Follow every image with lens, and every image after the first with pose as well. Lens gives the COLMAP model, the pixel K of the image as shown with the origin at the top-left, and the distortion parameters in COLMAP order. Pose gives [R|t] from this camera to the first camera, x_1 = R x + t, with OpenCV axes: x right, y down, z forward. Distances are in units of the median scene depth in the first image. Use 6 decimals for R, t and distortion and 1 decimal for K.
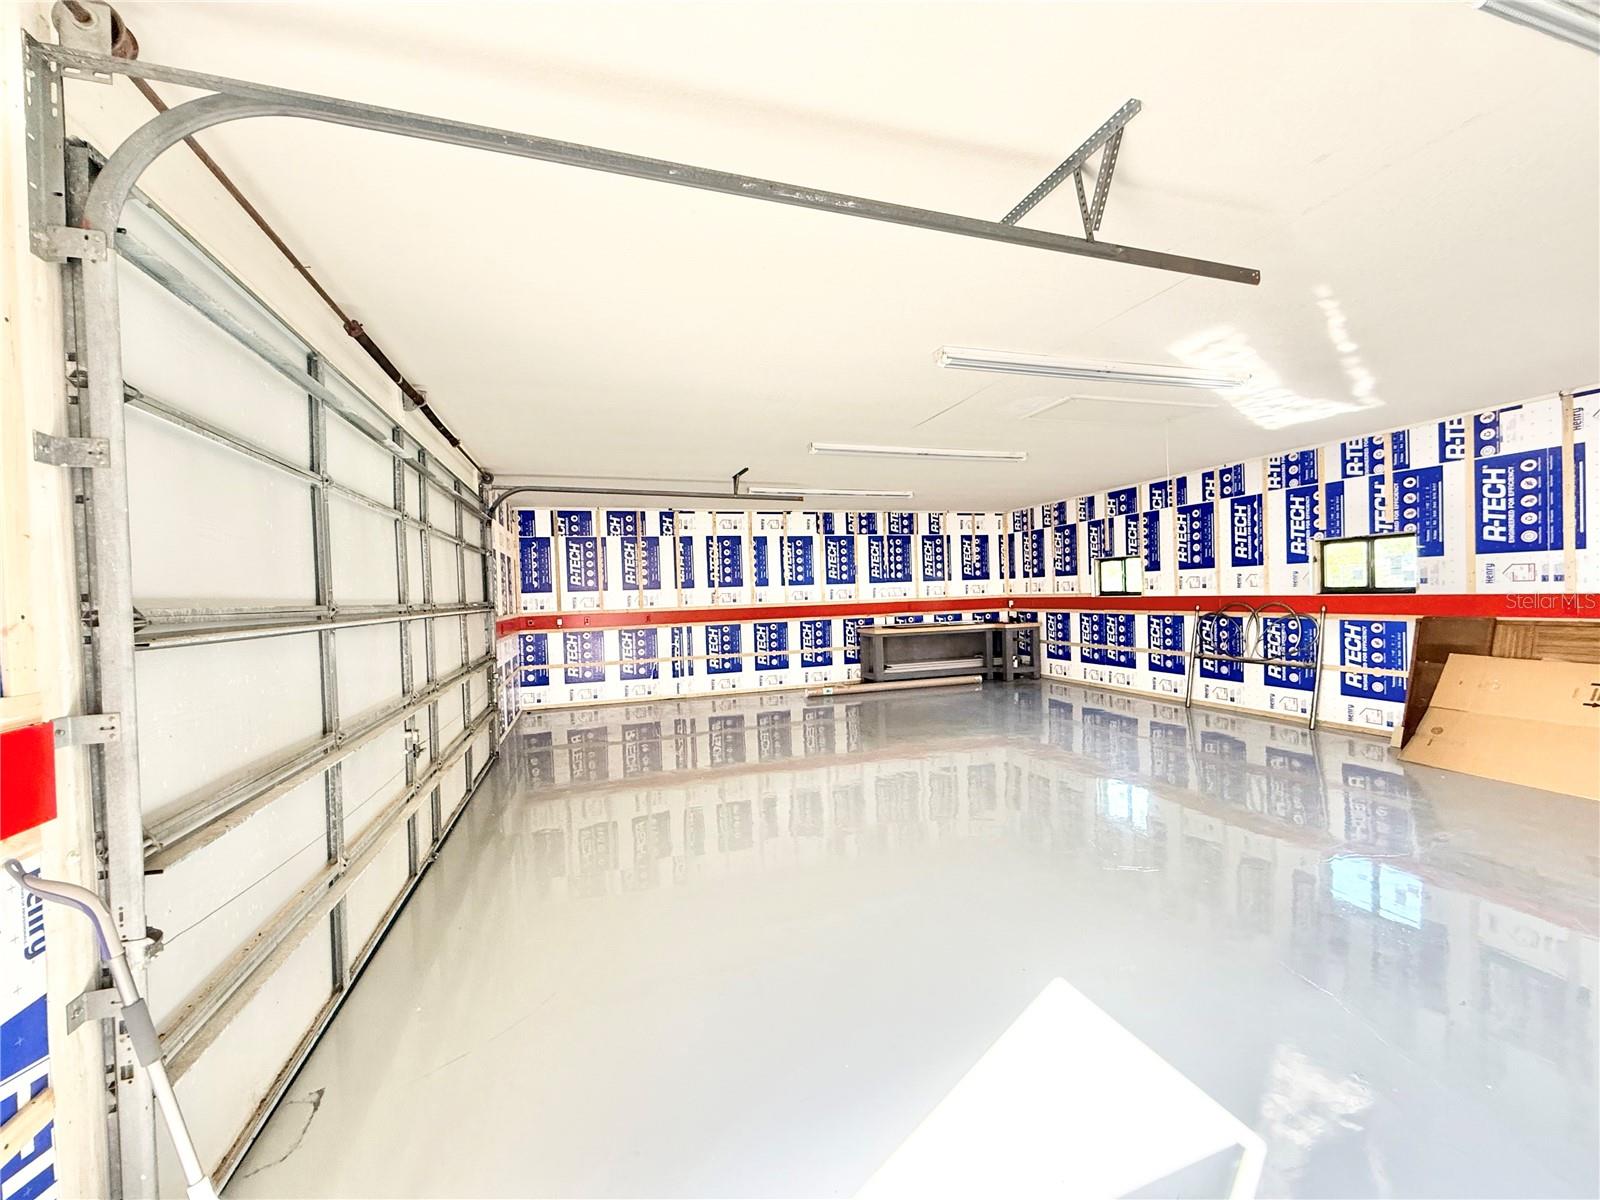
lens RADIAL K [[638.0, 0, 795.7], [0, 638.0, 603.7], [0, 0, 1]] dist [0.000324, 0.000331]
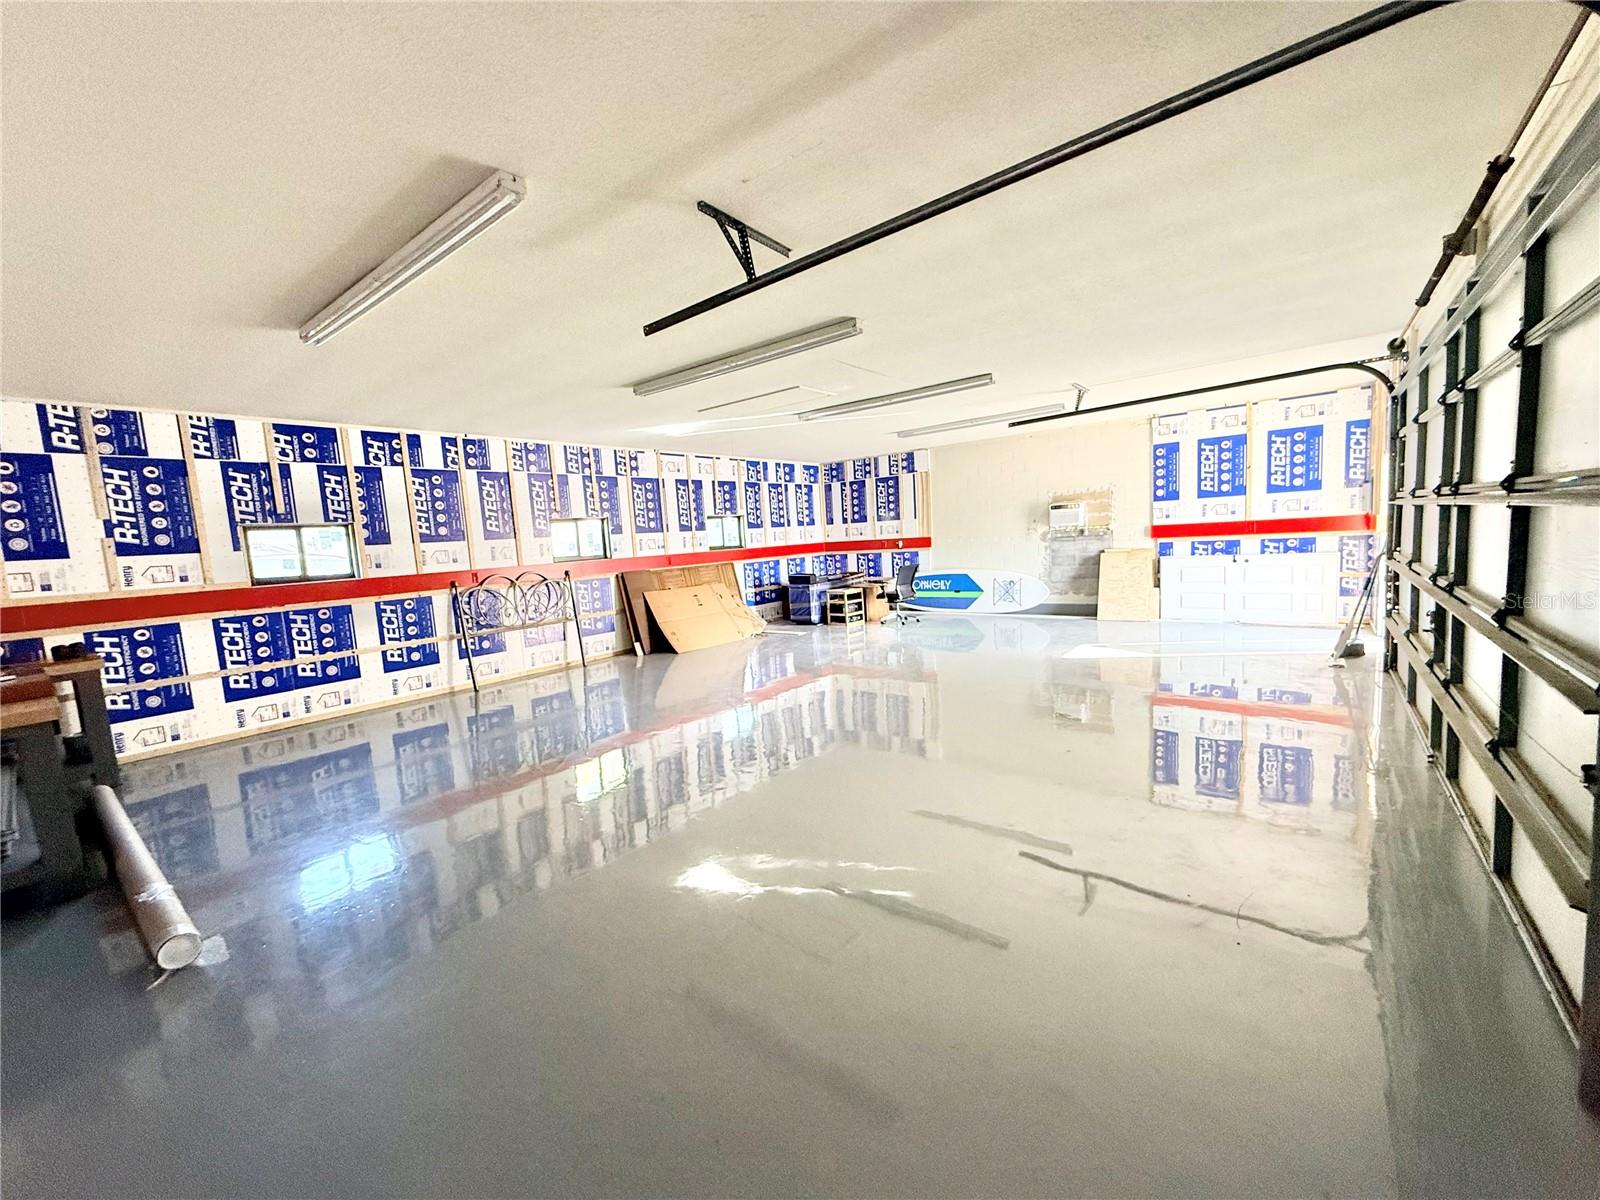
lens RADIAL K [[553.9, 0, 796.7], [0, 553.9, 590.0], [0, 0, 1]] dist [0.000907, 0.000119]
pose [[-0.498709, -0.025004, 0.866409, -0.273638], [0.089088, 0.992811, 0.079931, -0.004732], [-0.862179, 0.117049, -0.492896, 0.876760]]
